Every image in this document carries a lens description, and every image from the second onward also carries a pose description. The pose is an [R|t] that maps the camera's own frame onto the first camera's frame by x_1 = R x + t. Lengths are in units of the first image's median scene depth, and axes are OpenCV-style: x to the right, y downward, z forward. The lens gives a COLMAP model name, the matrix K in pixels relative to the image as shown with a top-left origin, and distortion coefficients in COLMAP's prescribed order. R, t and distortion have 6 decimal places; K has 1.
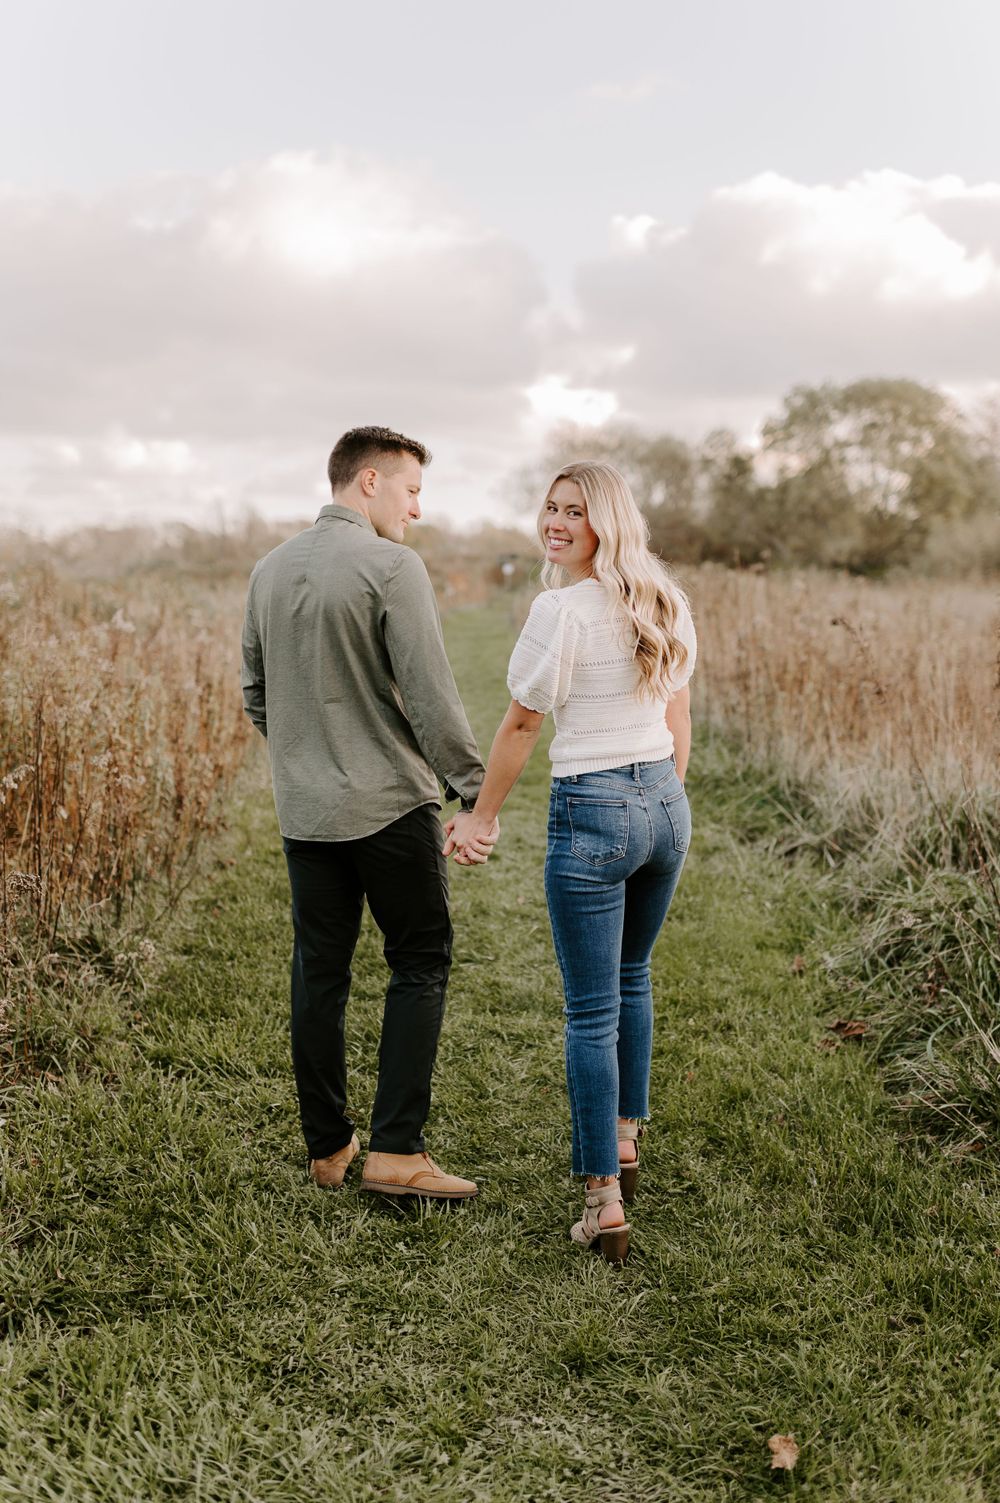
lens RADIAL K [[1501.7, 0, 500.0], [0, 1501.7, 751.5], [0, 0, 1]] dist [0.007917, -0.014771]
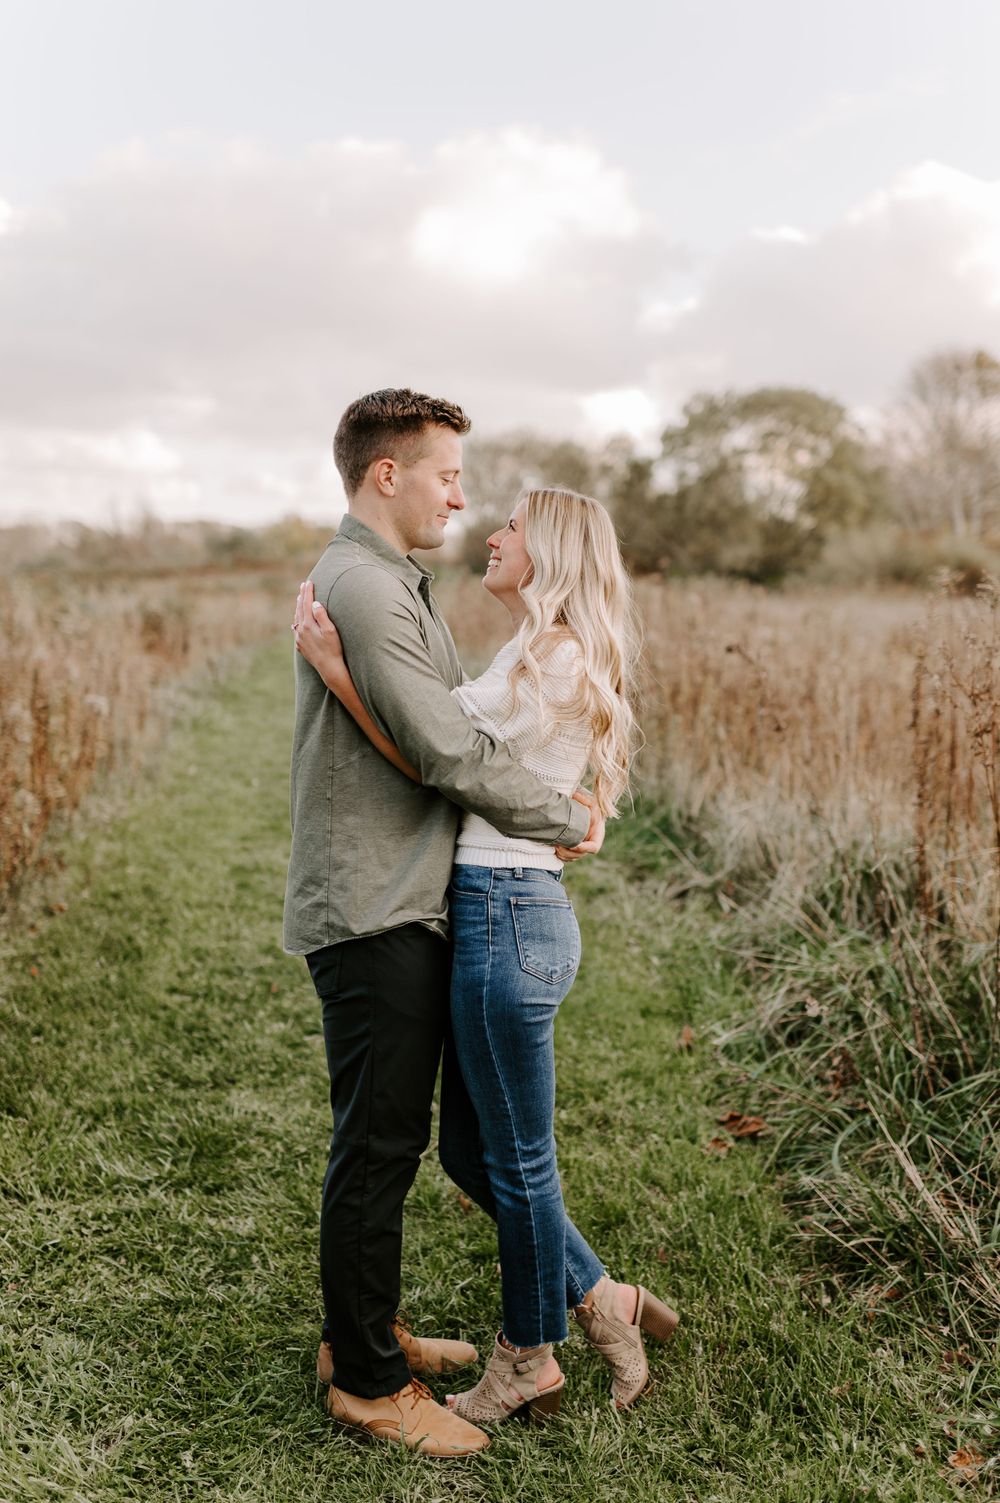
lens RADIAL K [[1501.7, 0, 500.0], [0, 1501.7, 751.5], [0, 0, 1]] dist [0.007917, -0.014771]
pose [[0.997824, 0.003396, 0.065850, 0.022339], [-0.003262, 0.999992, -0.002142, -0.018207], [-0.065857, 0.001923, 0.997827, 0.092562]]
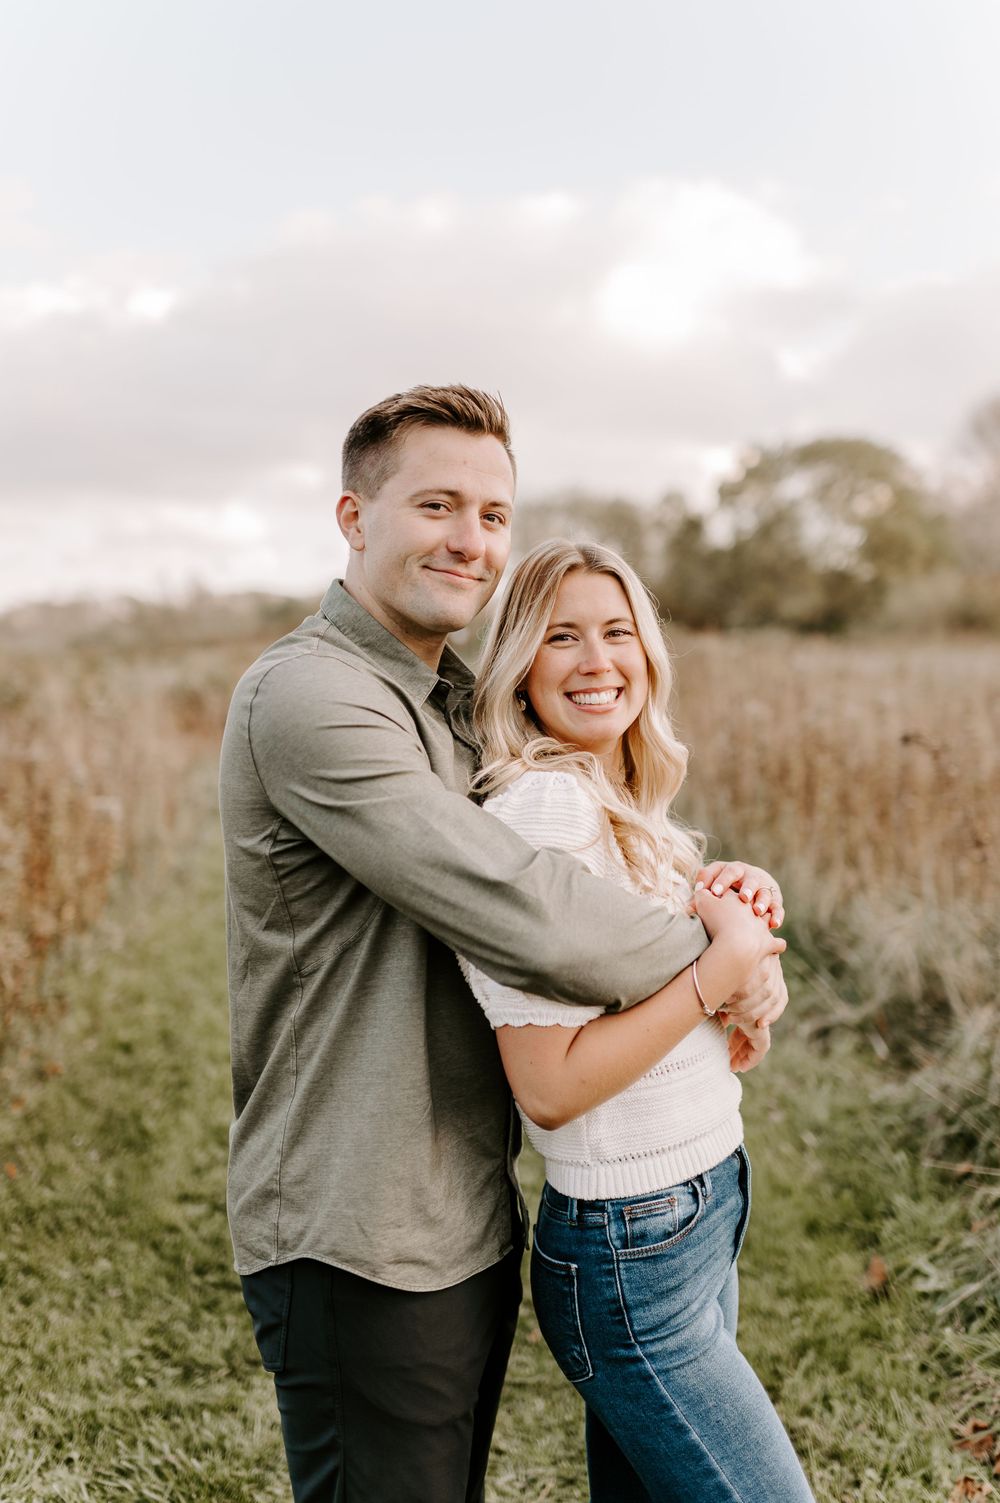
lens RADIAL K [[1520.8, 0, 501.2], [0, 1520.8, 700.9], [0, 0, 1]] dist [0.003433, 0.008579]
pose [[0.999278, -0.022343, 0.030716, 0.016844], [0.024622, 0.996809, -0.075937, -0.042836], [-0.028921, 0.076638, 0.996639, 0.251442]]
